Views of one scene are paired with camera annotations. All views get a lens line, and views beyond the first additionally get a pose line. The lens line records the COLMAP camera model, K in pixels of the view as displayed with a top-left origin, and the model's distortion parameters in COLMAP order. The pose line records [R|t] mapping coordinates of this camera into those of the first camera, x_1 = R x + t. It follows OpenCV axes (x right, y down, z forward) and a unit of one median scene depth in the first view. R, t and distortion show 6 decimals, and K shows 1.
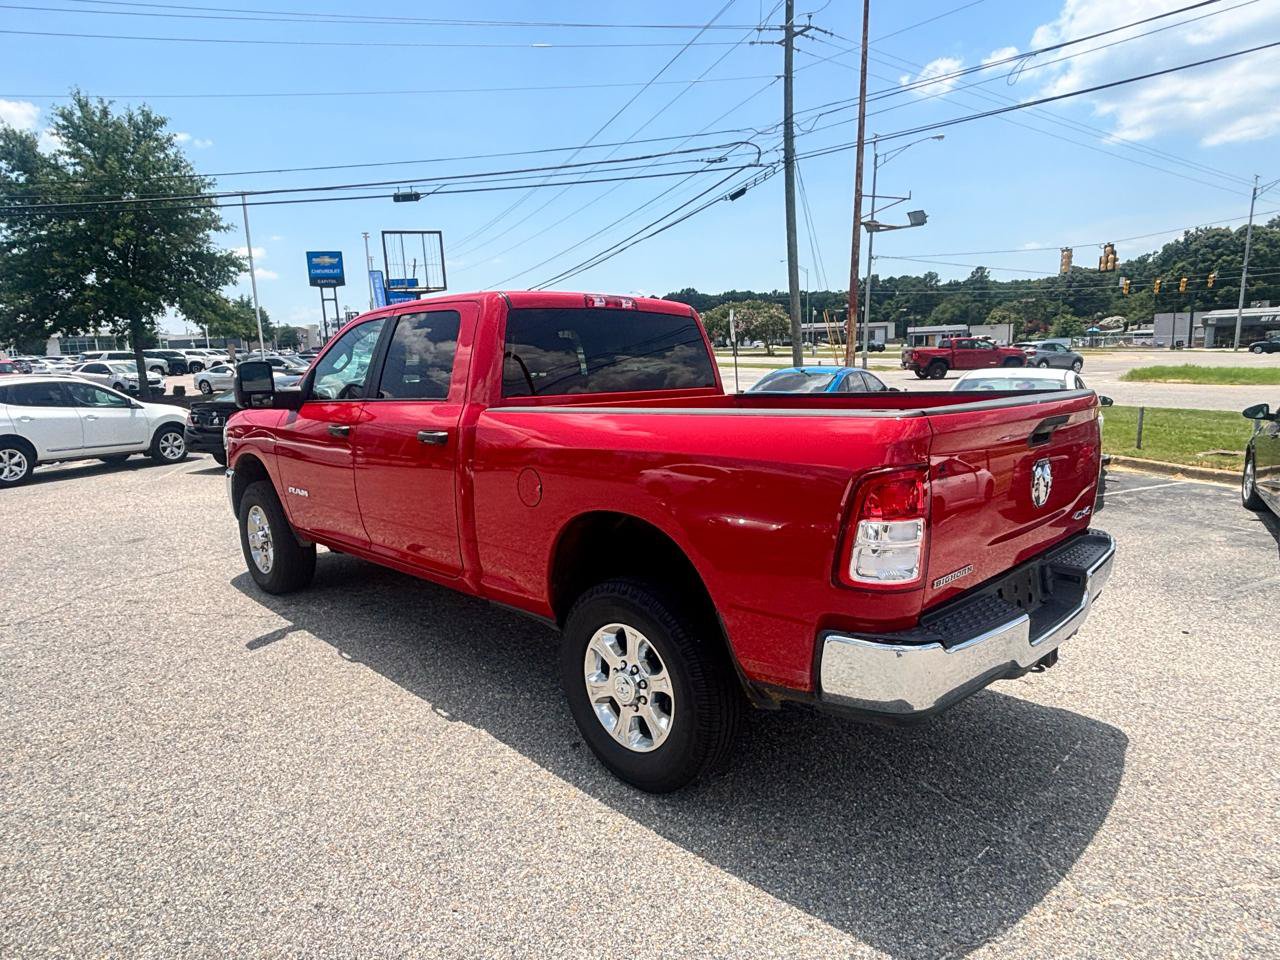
lens RADIAL K [[782.1, 0, 644.8], [0, 782.1, 473.7], [0, 0, 1]] dist [-0.002203, -0.004772]
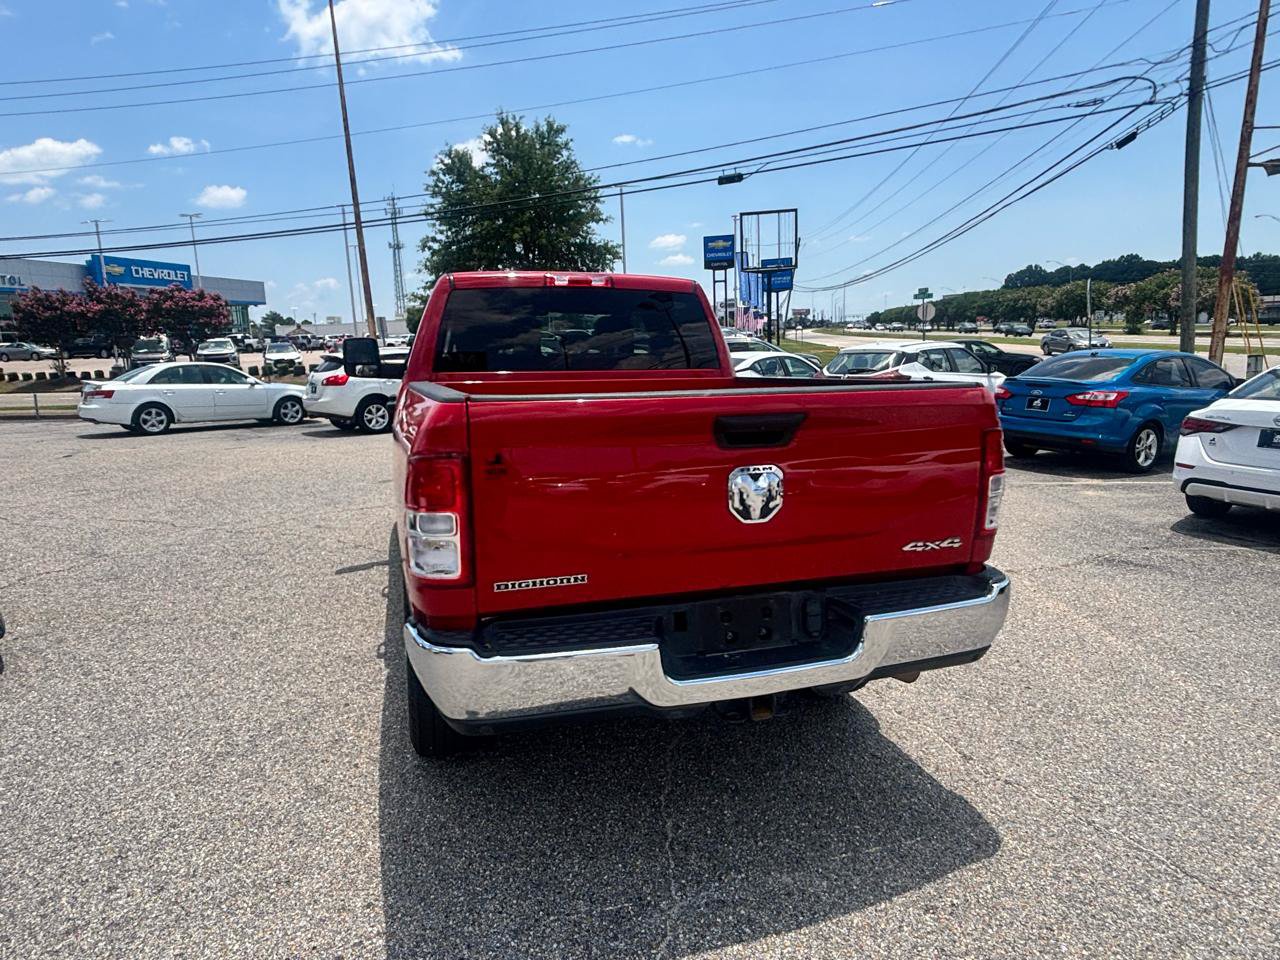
lens RADIAL K [[782.1, 0, 647.6], [0, 782.1, 479.8], [0, 0, 1]] dist [-0.002203, -0.004772]
pose [[0.884231, 0.090307, -0.458236, 0.153388], [-0.074570, 0.995840, 0.052361, -0.007324], [0.461059, -0.012129, 0.887287, 0.045851]]
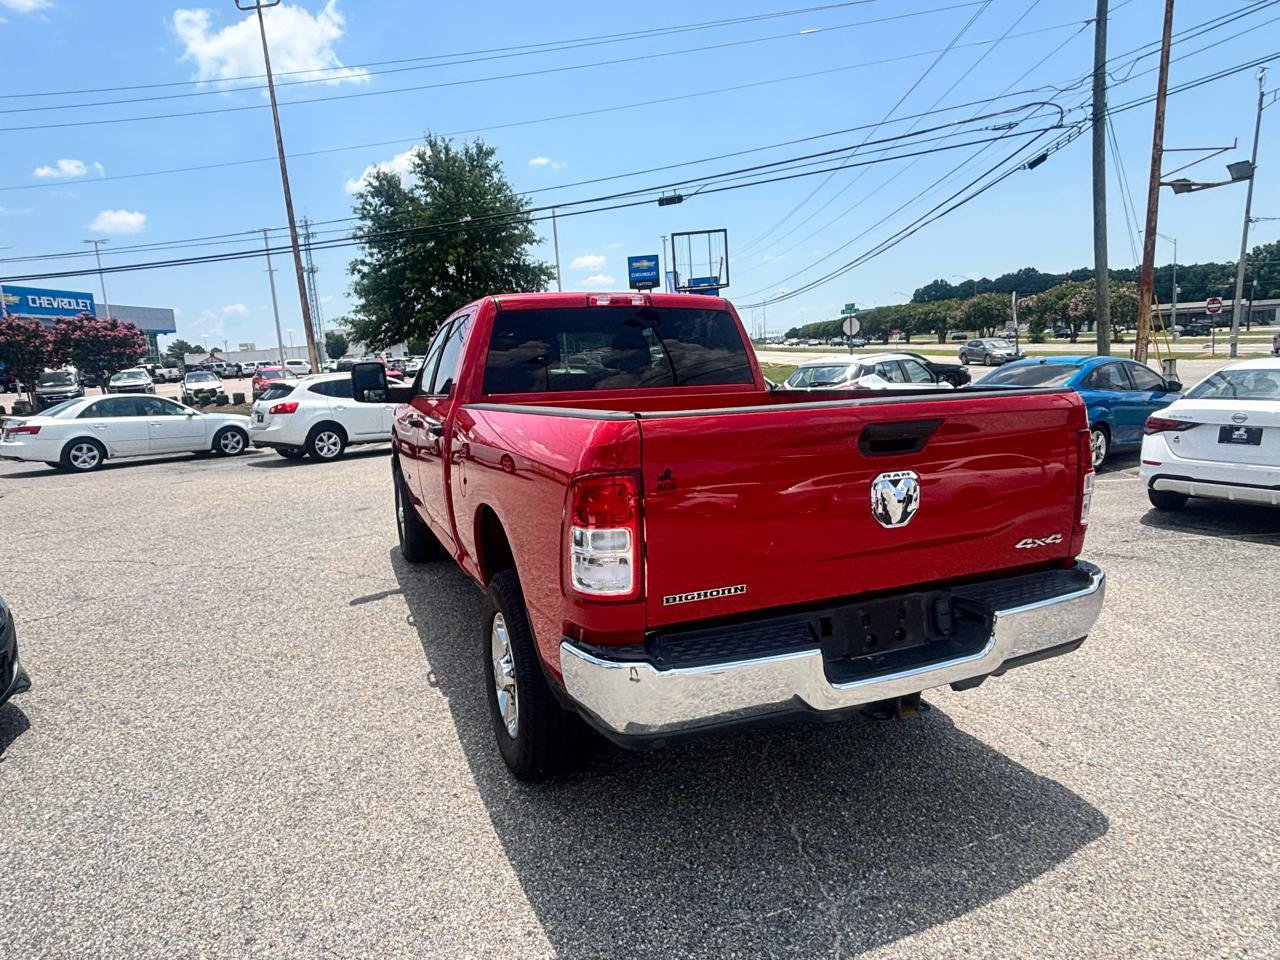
lens RADIAL K [[782.1, 0, 646.2], [0, 782.1, 477.3], [0, 0, 1]] dist [-0.002203, -0.004772]
pose [[0.924476, 0.043961, -0.378697, 0.113879], [-0.039054, 0.999024, 0.020632, -0.003751], [0.379235, -0.004284, 0.925291, 0.023486]]
